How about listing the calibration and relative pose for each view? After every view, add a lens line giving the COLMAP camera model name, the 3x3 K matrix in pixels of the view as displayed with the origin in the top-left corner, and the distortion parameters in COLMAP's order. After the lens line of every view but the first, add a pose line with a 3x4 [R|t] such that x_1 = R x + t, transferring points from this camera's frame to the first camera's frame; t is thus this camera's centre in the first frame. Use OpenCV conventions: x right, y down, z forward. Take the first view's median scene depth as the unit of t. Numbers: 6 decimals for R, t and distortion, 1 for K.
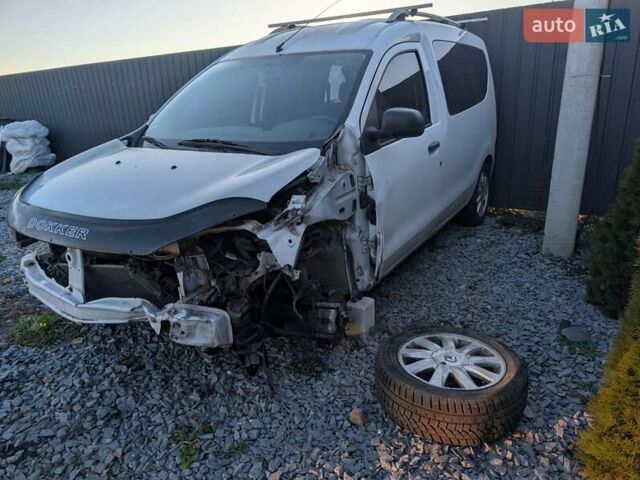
lens RADIAL K [[466.8, 0, 320.1], [0, 466.8, 243.8], [0, 0, 1]] dist [0.009135, -0.001475]
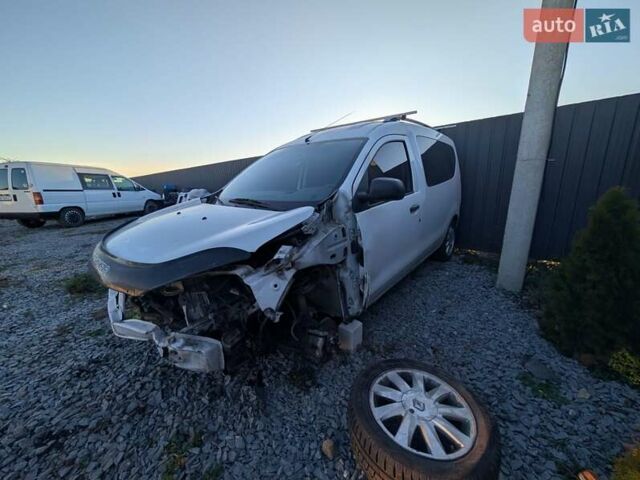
lens RADIAL K [[241.7, 0, 320.5], [0, 241.7, 239.1], [0, 0, 1]] dist [-0.005231, 0.000085]
pose [[0.987273, 0.045777, -0.152301, 0.105597], [-0.056309, 0.996258, -0.065570, -0.070538], [0.148729, 0.073312, 0.986157, 0.340461]]
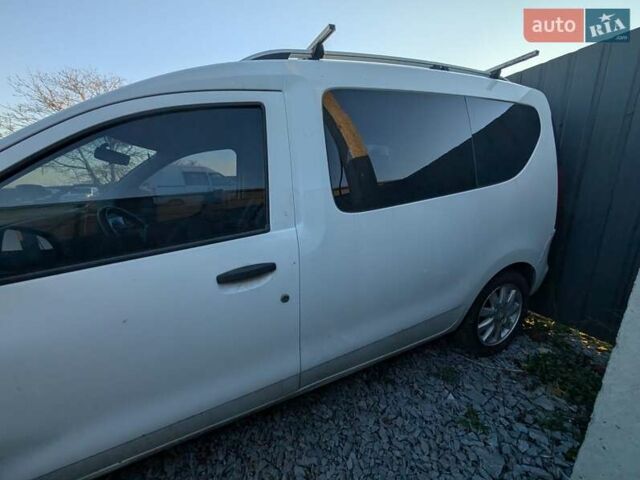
lens RADIAL K [[241.7, 0, 320.5], [0, 241.7, 239.1], [0, 0, 1]] dist [-0.005231, 0.000085]
pose [[0.809816, 0.148980, -0.567453, 0.605389], [-0.165037, 0.986011, 0.023344, -0.347059], [0.562993, 0.074746, 0.823075, 1.050902]]
